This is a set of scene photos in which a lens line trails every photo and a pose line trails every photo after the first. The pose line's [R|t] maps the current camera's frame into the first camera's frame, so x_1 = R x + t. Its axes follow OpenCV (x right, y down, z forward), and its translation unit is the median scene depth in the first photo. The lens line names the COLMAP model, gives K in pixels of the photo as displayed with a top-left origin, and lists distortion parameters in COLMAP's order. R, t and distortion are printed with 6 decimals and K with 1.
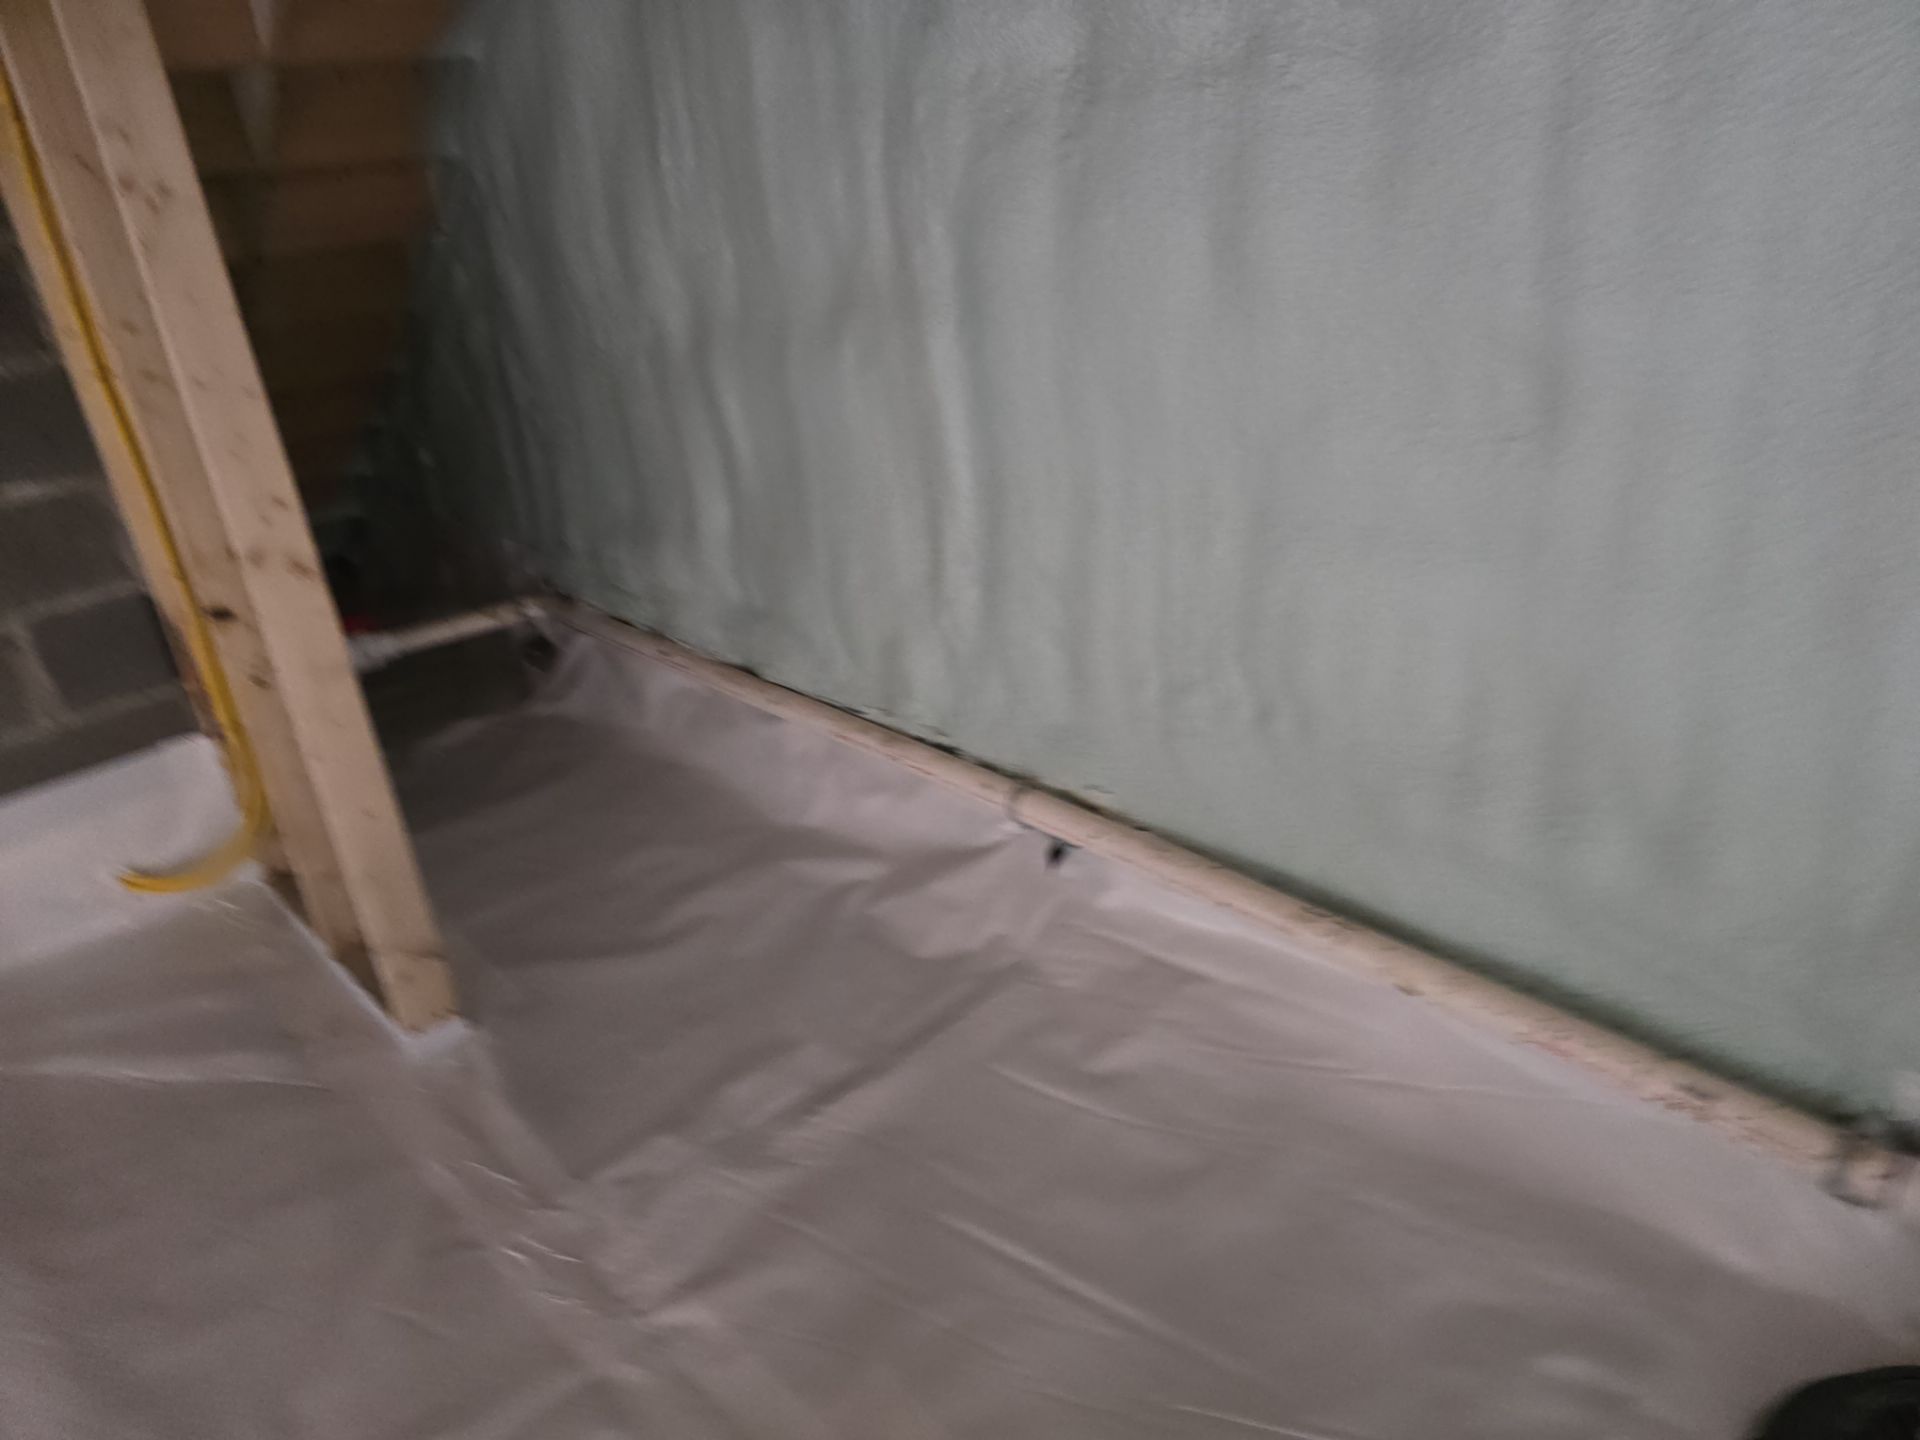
lens RADIAL K [[1286.2, 0, 963.3], [0, 1286.2, 718.6], [0, 0, 1]] dist [0.067957, -0.062224]
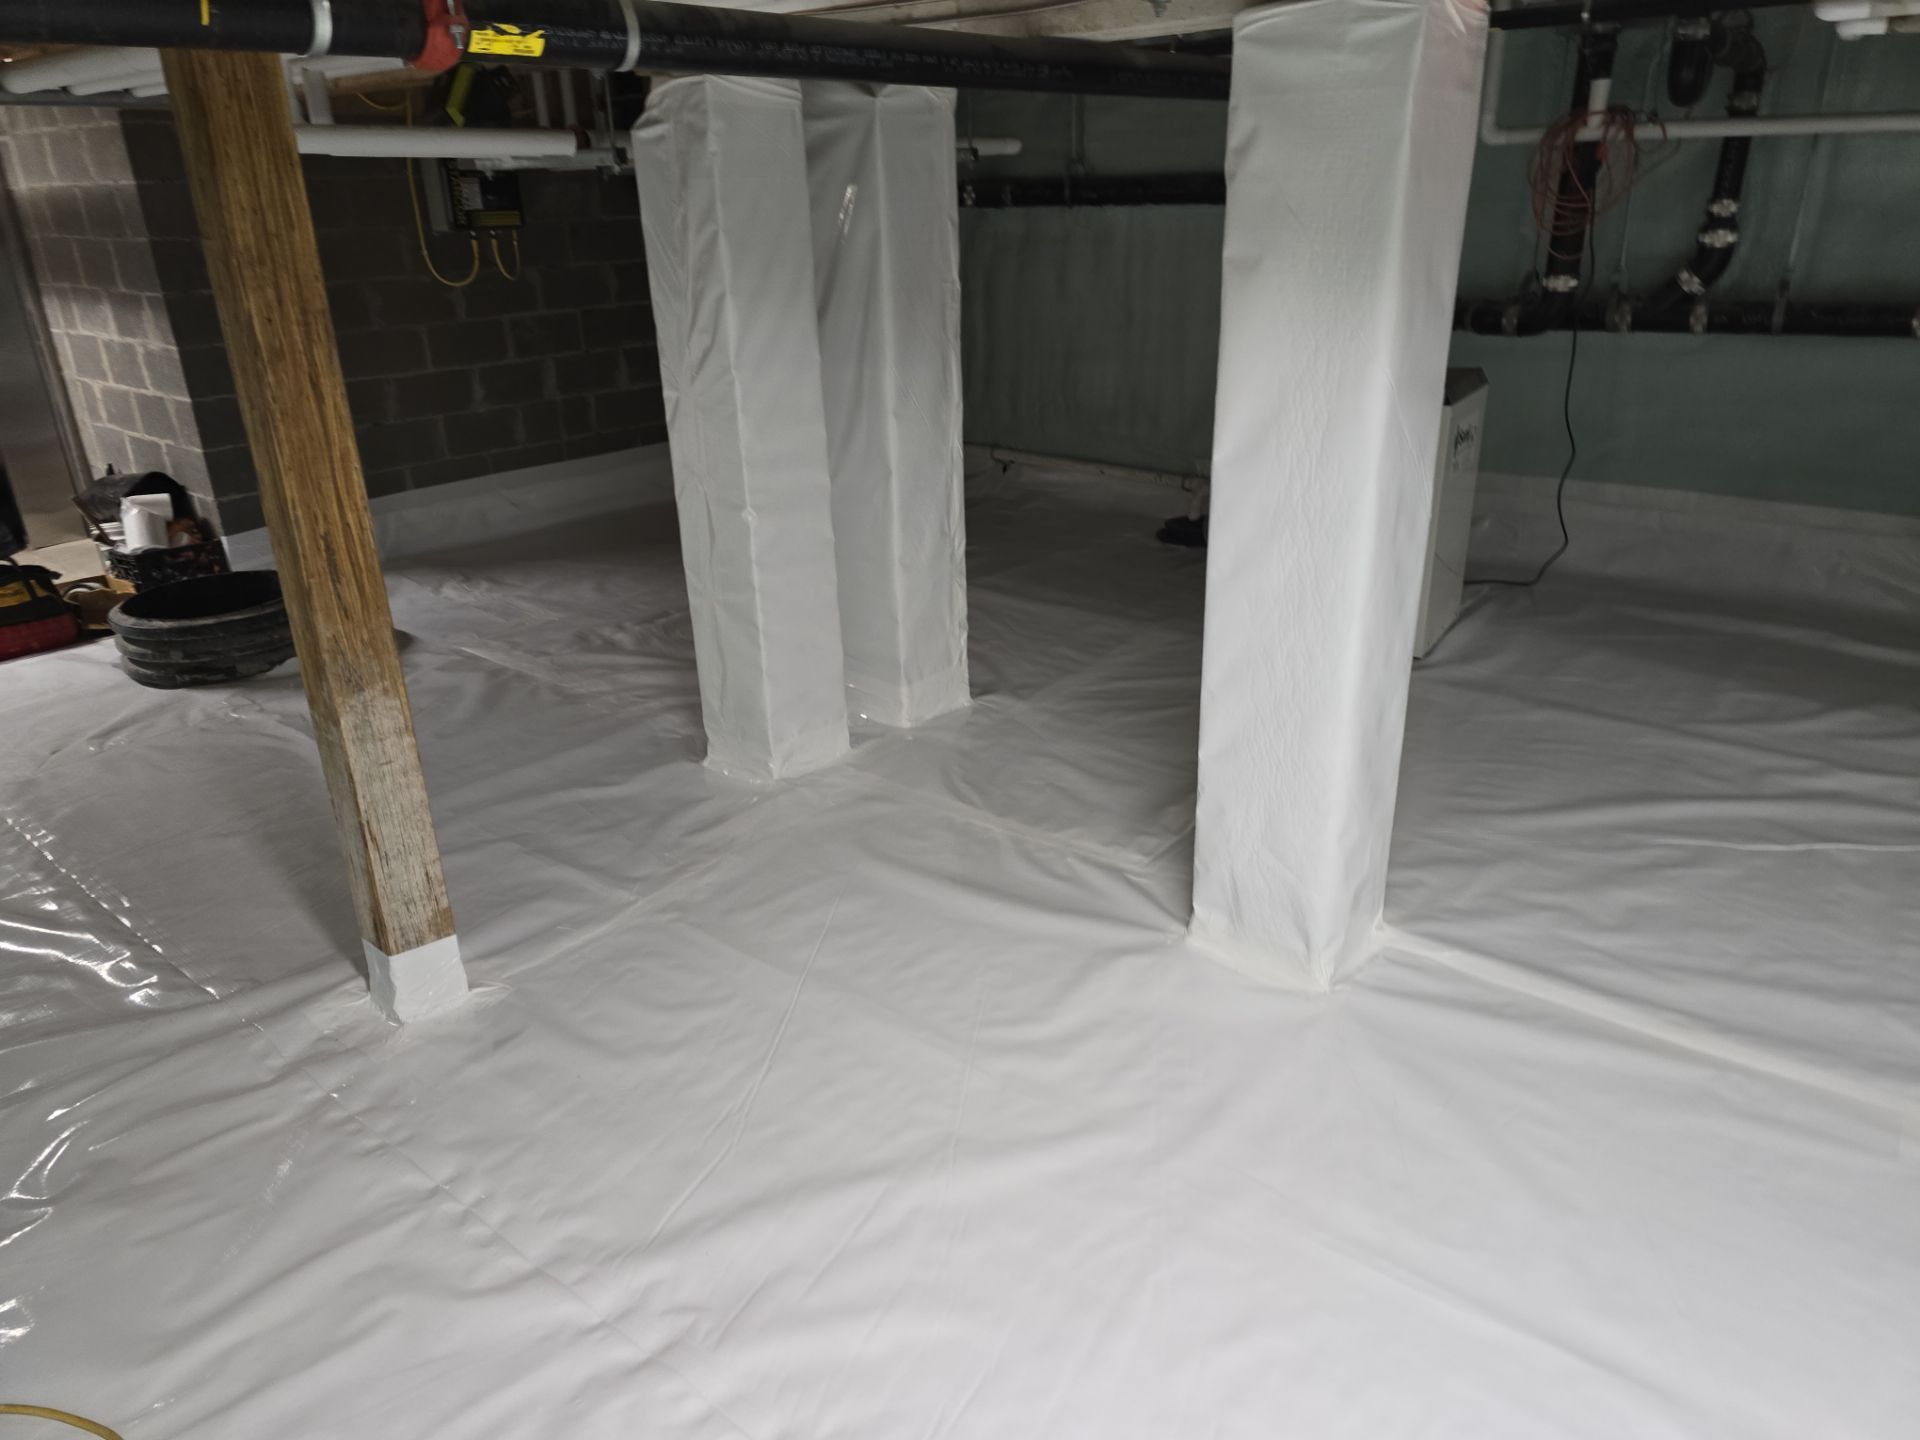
lens RADIAL K [[1286.2, 0, 966.6], [0, 1286.2, 721.5], [0, 0, 1]] dist [0.067957, -0.062224]
pose [[0.992077, 0.017370, 0.124421, -0.450567], [-0.012993, 0.999271, -0.035905, 0.931723], [-0.124954, 0.034004, 0.991580, -2.358252]]
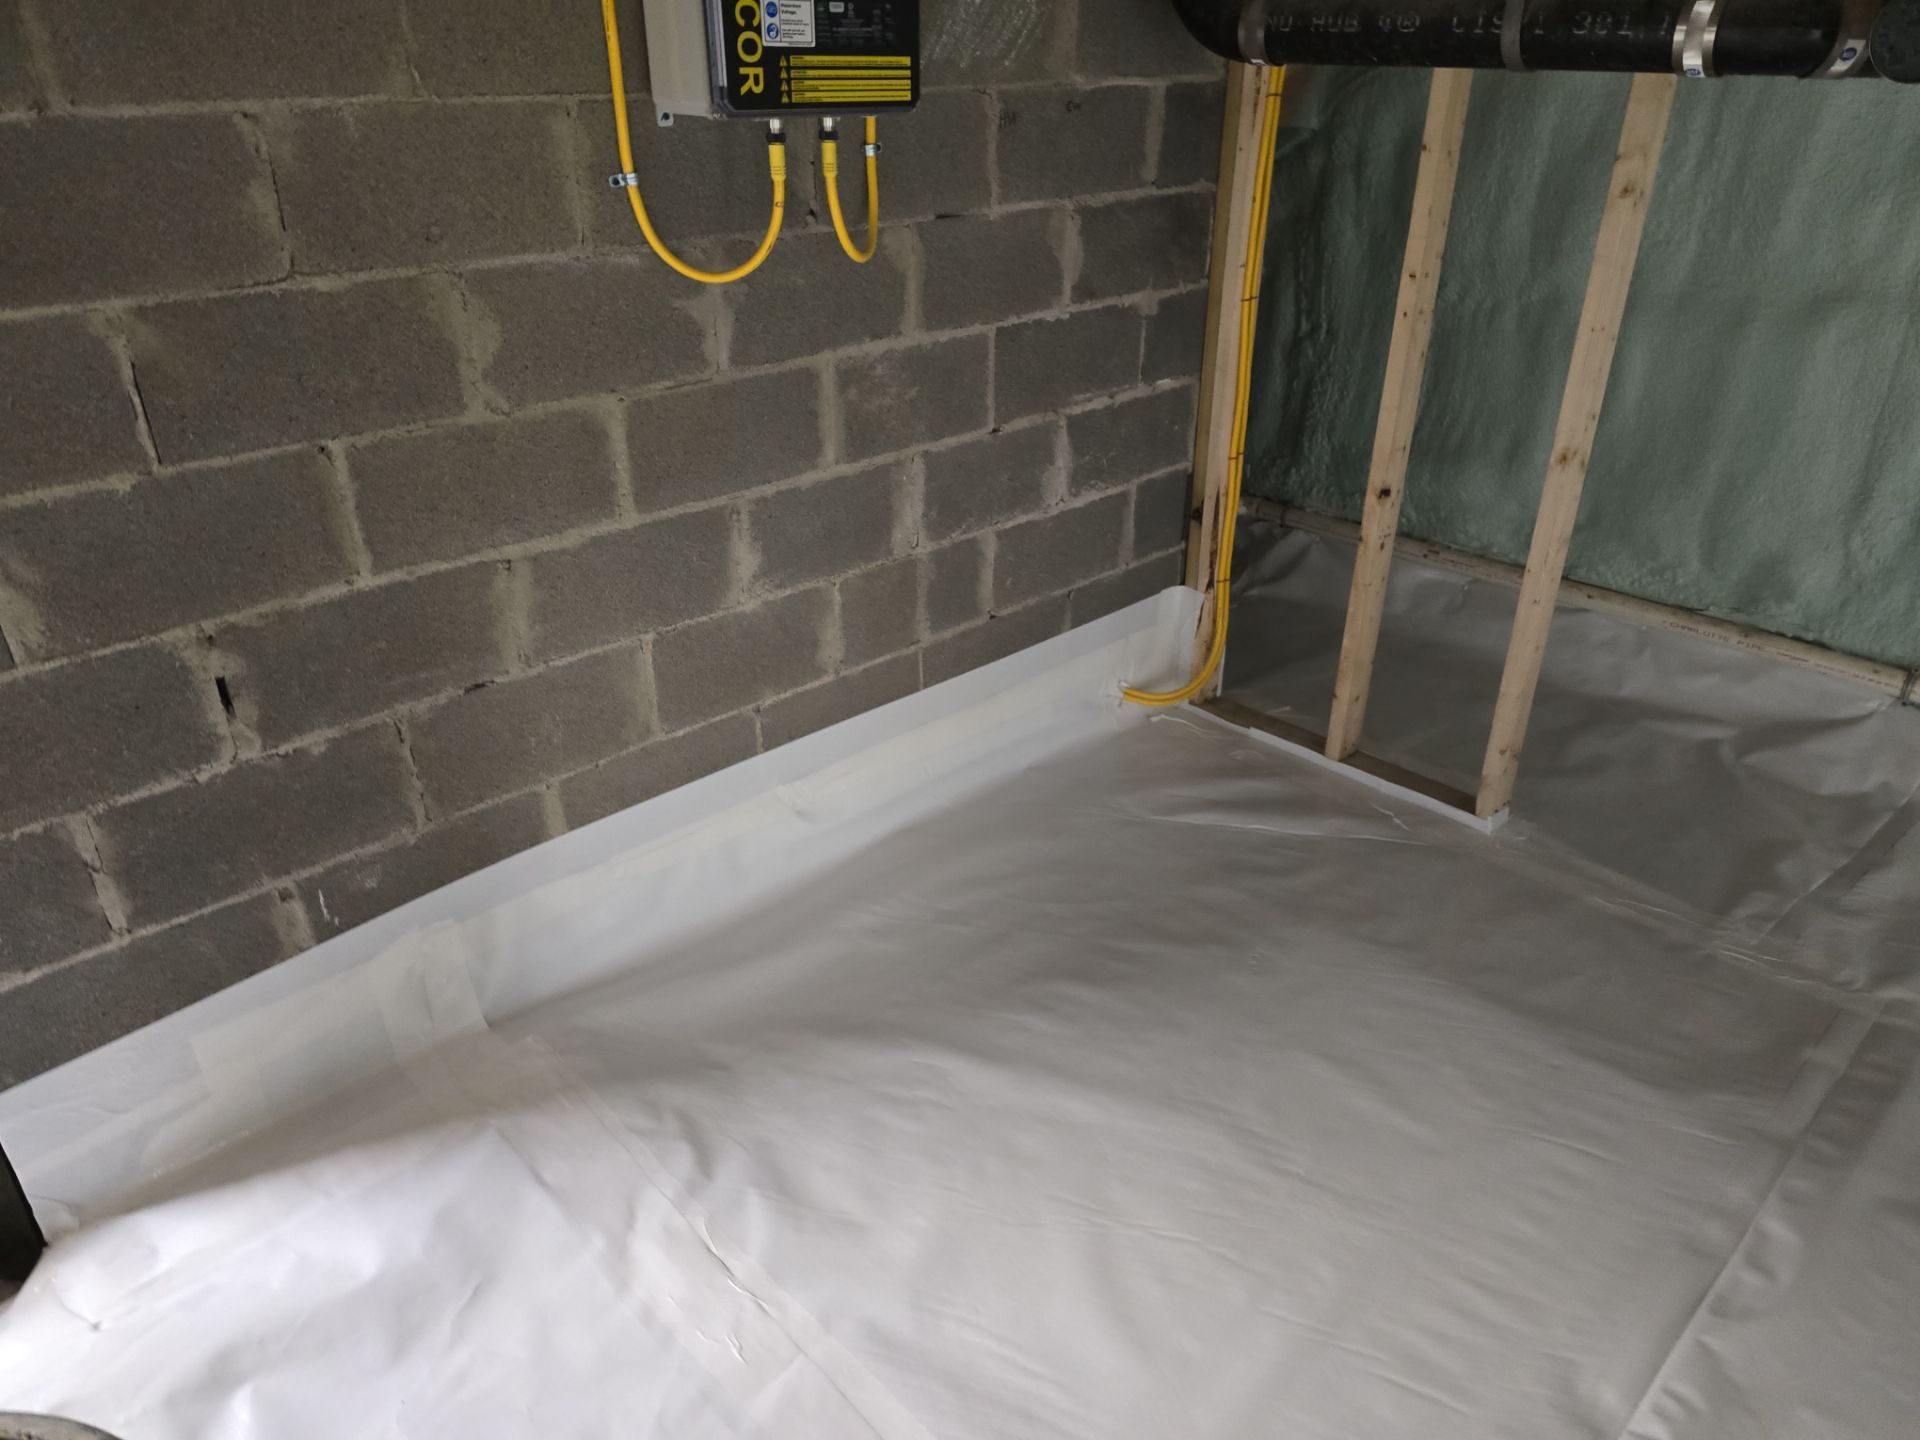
lens RADIAL K [[1286.2, 0, 967.6], [0, 1286.2, 726.8], [0, 0, 1]] dist [0.067957, -0.062224]
pose [[0.995800, 0.081730, 0.041270, -1.065104], [-0.084018, 0.994825, 0.057137, 0.122442], [-0.036386, -0.060364, 0.997513, -0.344971]]
